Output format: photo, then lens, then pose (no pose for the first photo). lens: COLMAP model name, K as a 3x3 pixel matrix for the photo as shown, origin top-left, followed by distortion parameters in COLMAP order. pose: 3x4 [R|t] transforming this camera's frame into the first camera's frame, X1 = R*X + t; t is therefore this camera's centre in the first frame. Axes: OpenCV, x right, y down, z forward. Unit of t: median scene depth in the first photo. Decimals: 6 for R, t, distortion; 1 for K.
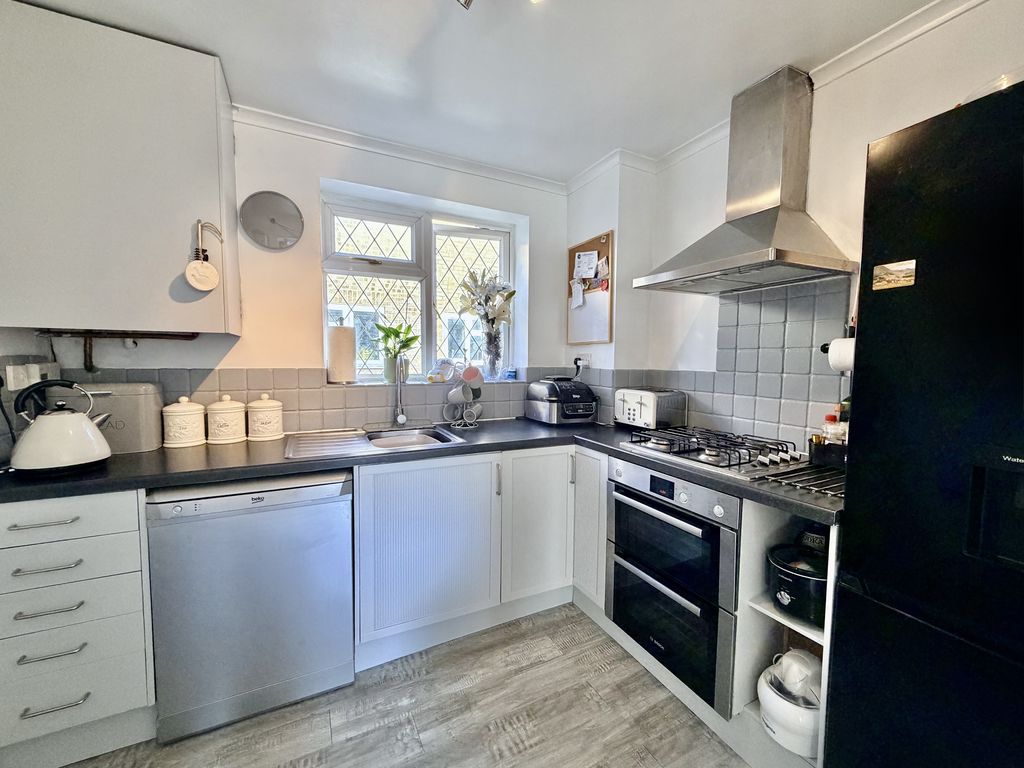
lens RADIAL K [[408.2, 0, 512.0], [0, 408.2, 384.0], [0, 0, 1]] dist [-0.000187, 0.000377]
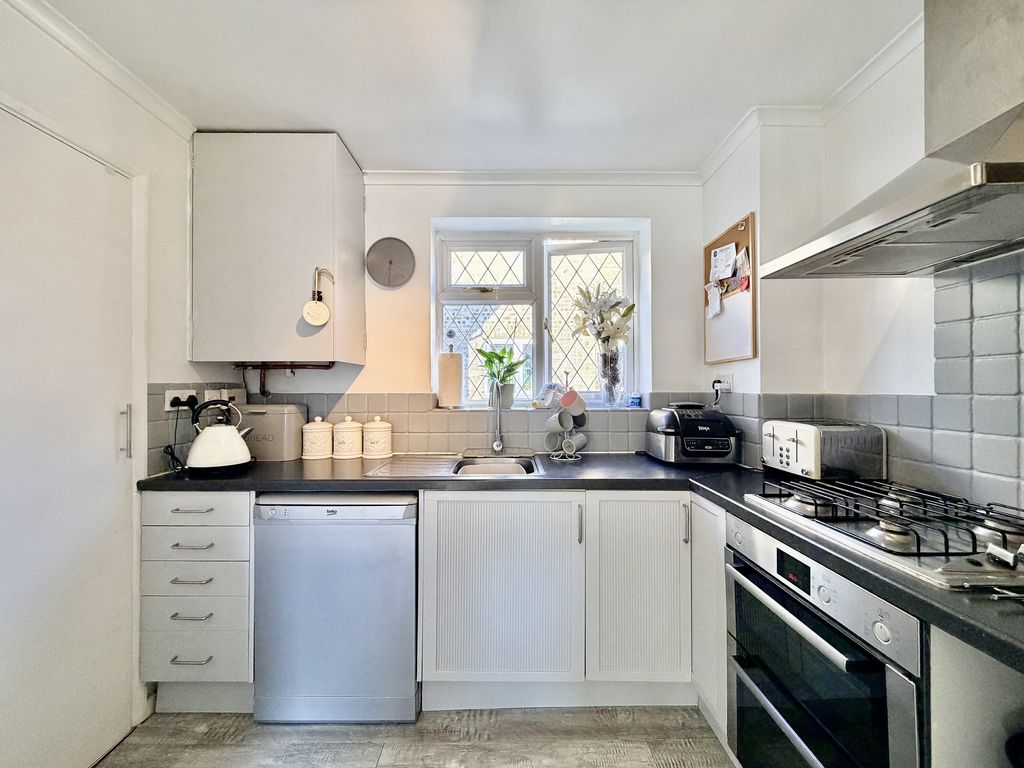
lens RADIAL K [[408.2, 0, 512.0], [0, 408.2, 384.0], [0, 0, 1]] dist [-0.000187, 0.000377]
pose [[0.895609, -0.015438, -0.444575, 0.196022], [-0.018766, 0.997197, -0.072431, 0.009965], [0.444447, 0.073213, 0.892808, 0.153095]]
